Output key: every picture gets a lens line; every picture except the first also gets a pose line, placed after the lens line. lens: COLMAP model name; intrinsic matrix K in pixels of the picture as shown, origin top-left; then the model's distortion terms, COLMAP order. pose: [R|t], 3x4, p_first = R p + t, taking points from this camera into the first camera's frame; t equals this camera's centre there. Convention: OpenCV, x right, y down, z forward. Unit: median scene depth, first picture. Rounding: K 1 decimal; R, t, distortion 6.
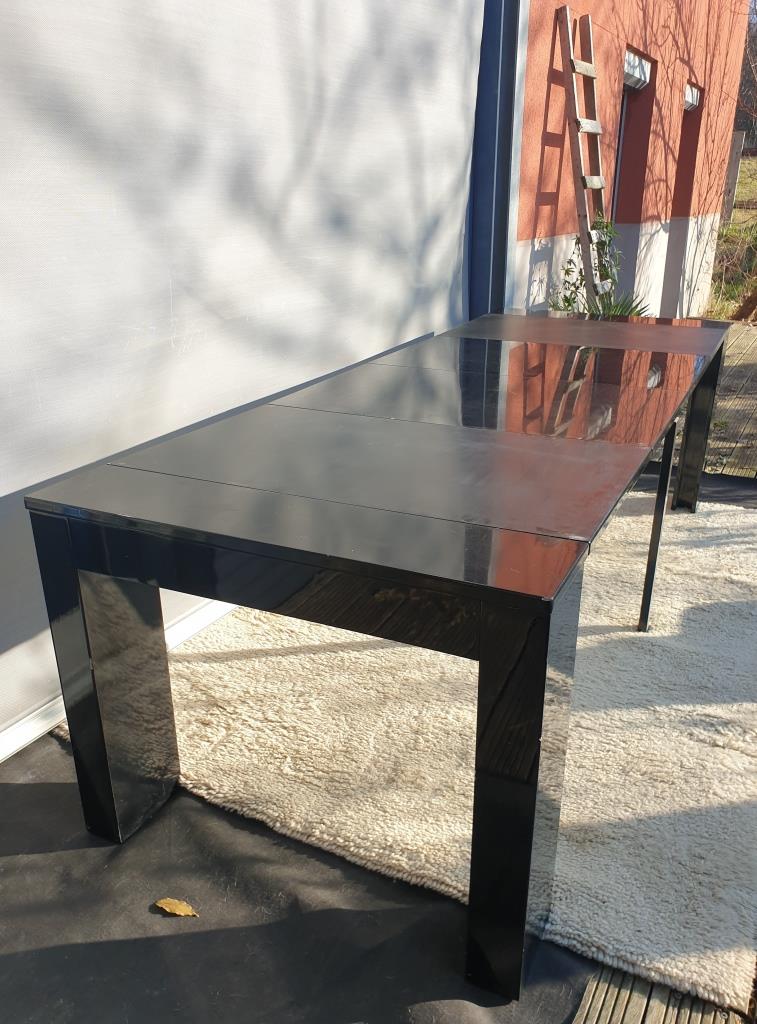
lens RADIAL K [[879.5, 0, 382.1], [0, 879.5, 515.4], [0, 0, 1]] dist [-0.014349, 0.057021]
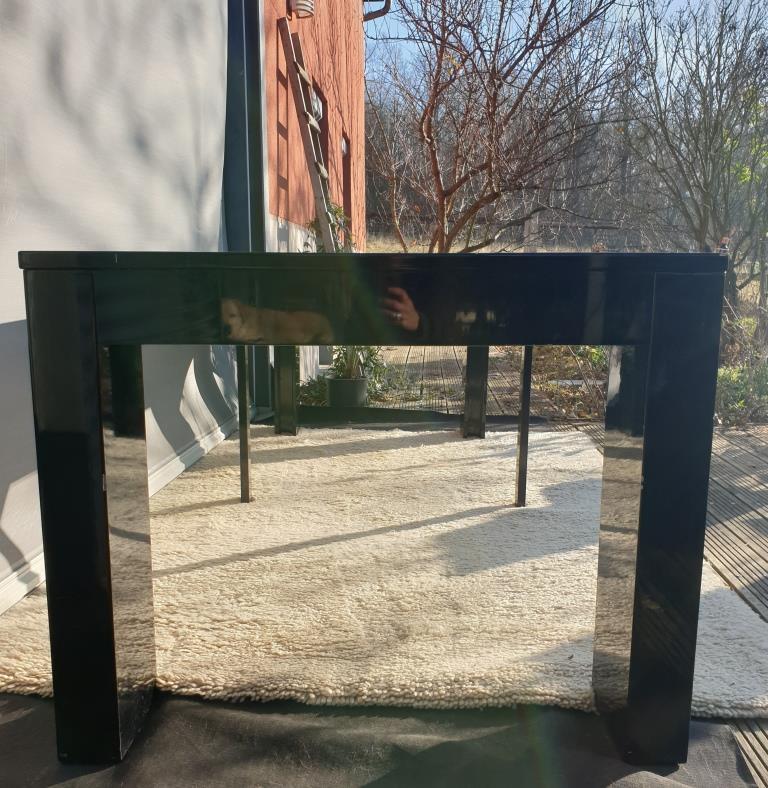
lens RADIAL K [[863.2, 0, 403.8], [0, 863.2, 414.7], [0, 0, 1]] dist [0.022464, 0.000000]
pose [[0.895606, -0.064206, 0.440191, -0.316832], [0.149611, 0.975362, -0.162130, 0.201592], [-0.418935, 0.211062, 0.883146, 0.170339]]
